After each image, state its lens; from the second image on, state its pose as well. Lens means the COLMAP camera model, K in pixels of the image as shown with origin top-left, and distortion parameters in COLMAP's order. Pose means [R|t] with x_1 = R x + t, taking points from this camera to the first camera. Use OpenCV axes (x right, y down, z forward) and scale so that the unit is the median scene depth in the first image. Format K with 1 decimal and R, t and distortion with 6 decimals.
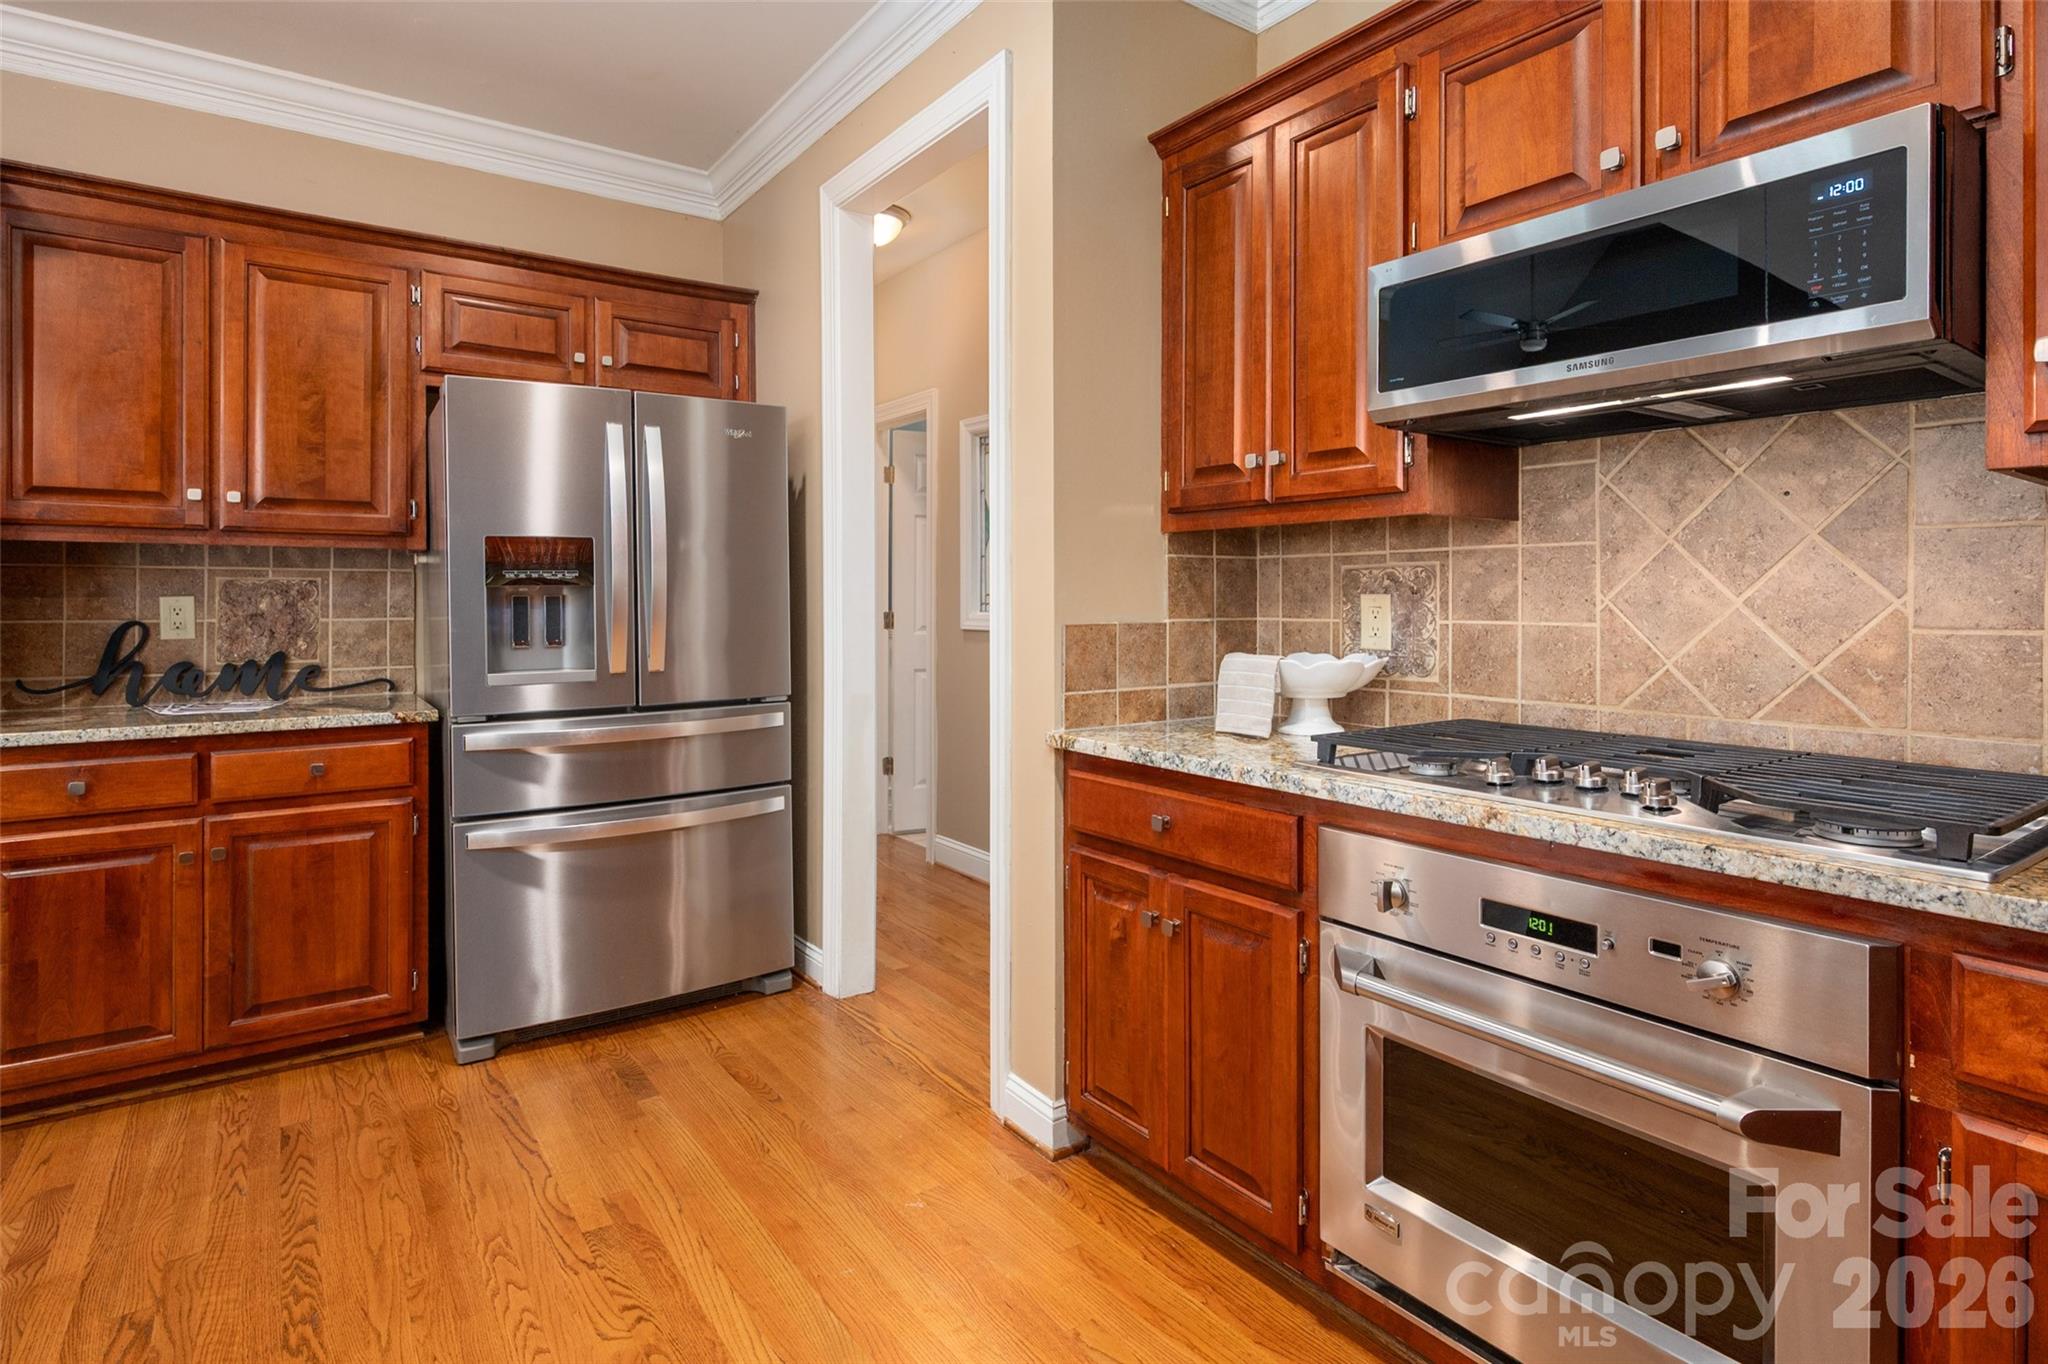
lens RADIAL K [[1062.1, 0, 1035.4], [0, 1062.1, 606.9], [0, 0, 1]] dist [-0.004101, 0.000796]
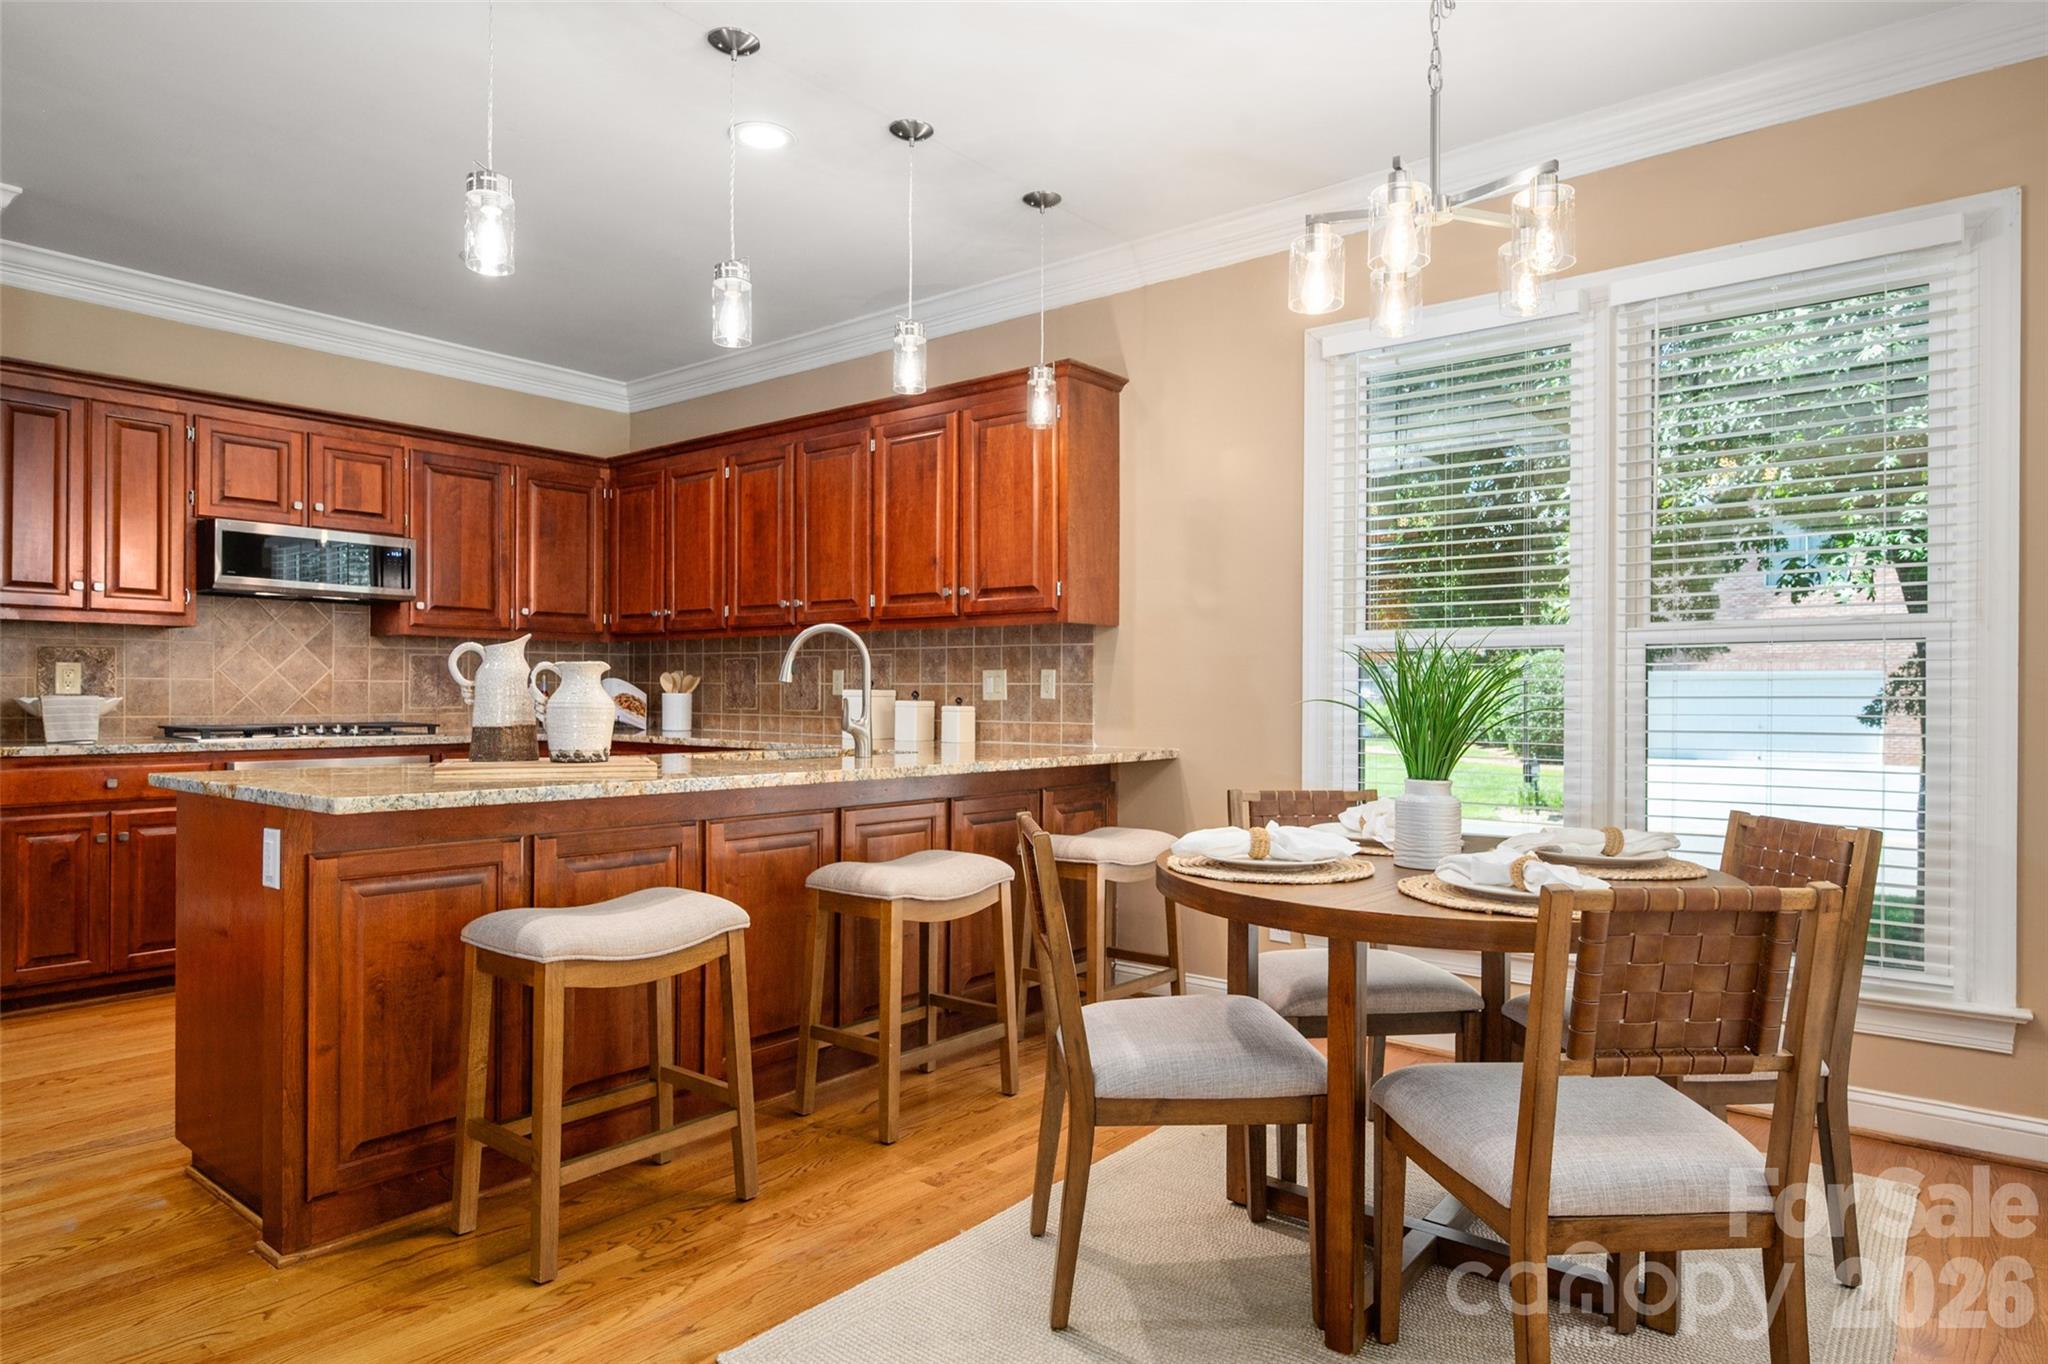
lens RADIAL K [[1182.0, 0, 1014.6], [0, 1182.0, 695.5], [0, 0, 1]] dist [-0.013680, 0.002363]
pose [[-0.253105, -0.003349, 0.967433, -1.785608], [0.001395, 0.999992, 0.003827, 0.034379], [-0.967438, 0.002318, -0.253098, -0.007488]]
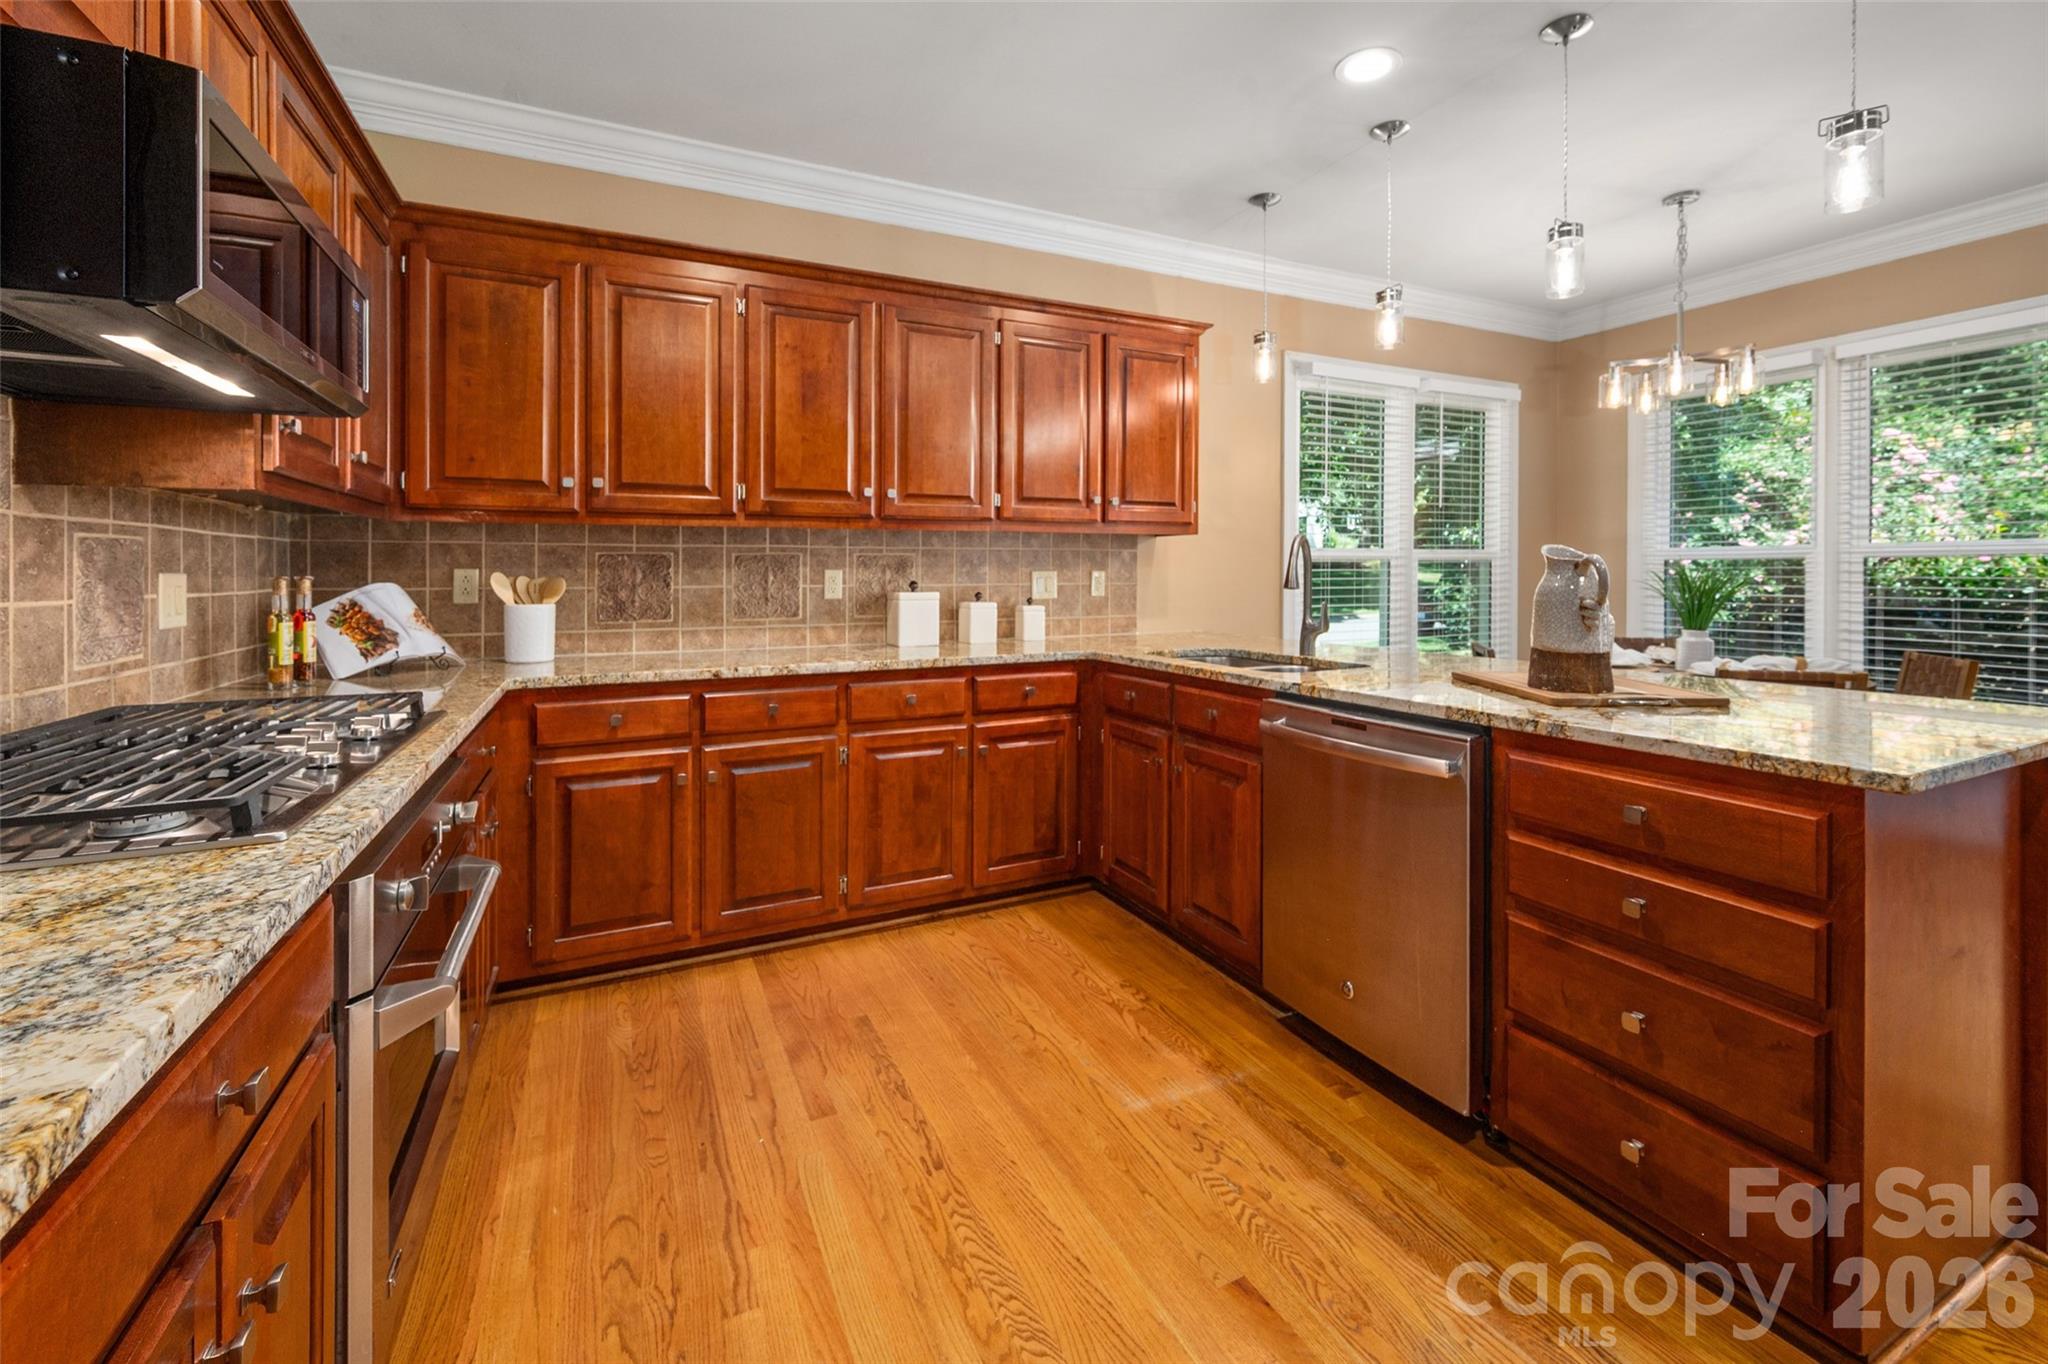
lens RADIAL K [[828.9, 0, 1029.7], [0, 828.9, 566.6], [0, 0, 1]] dist [-0.012379, -0.000428]
pose [[-0.984033, 0.005786, 0.177894, -0.180772], [0.005745, 0.999983, -0.000745, -0.006095], [-0.177895, 0.000289, -0.984049, 0.973688]]
